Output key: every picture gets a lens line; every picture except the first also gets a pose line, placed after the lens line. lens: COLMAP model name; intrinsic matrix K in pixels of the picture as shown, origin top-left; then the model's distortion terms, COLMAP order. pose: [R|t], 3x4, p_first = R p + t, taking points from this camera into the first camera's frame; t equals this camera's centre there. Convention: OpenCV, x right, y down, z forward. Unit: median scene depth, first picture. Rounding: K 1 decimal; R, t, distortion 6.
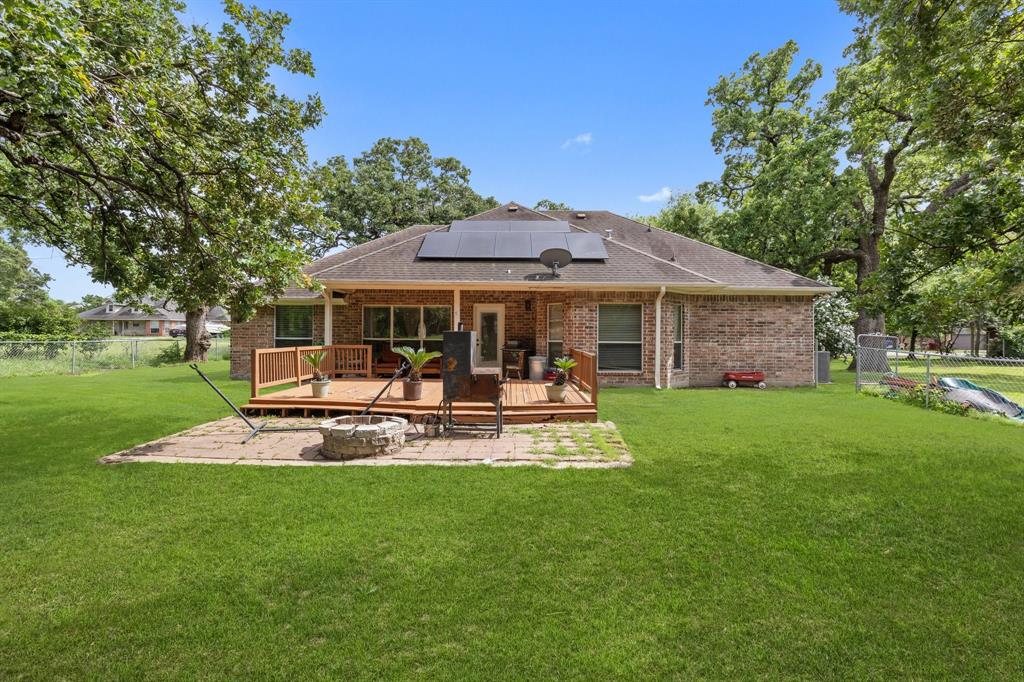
lens RADIAL K [[462.1, 0, 507.9], [0, 462.1, 335.2], [0, 0, 1]] dist [-0.000292, -0.000113]
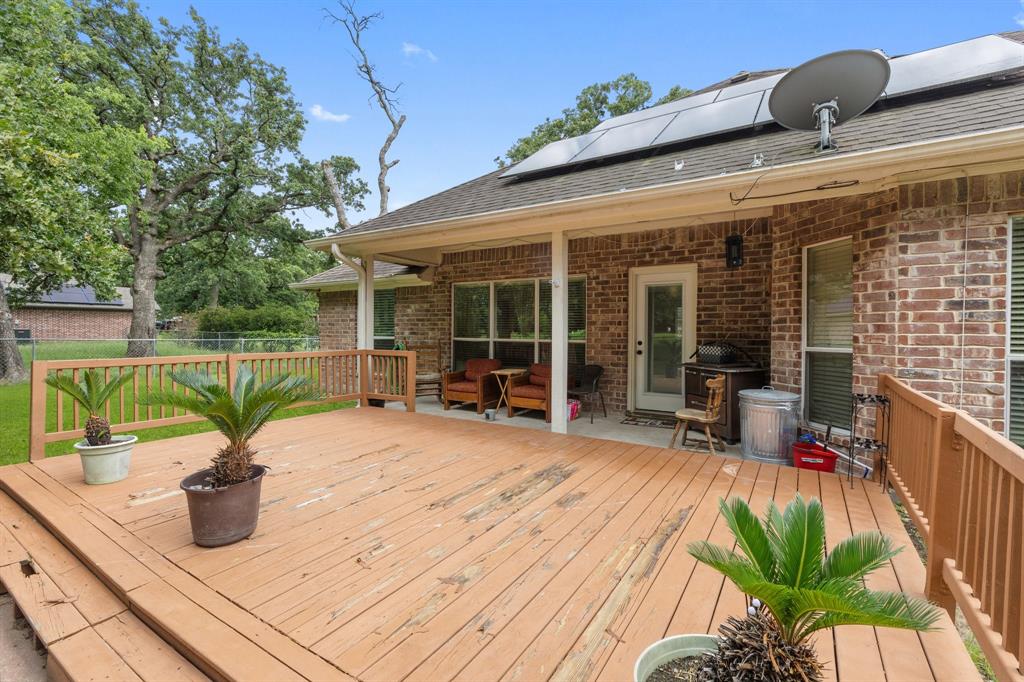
lens RADIAL K [[462.1, 0, 507.9], [0, 462.1, 335.2], [0, 0, 1]] dist [-0.000292, -0.000113]
pose [[0.849070, 0.002407, -0.528274, 0.077840], [0.000442, 0.999986, 0.005267, -0.000507], [0.528280, -0.004706, 0.849057, 0.548365]]
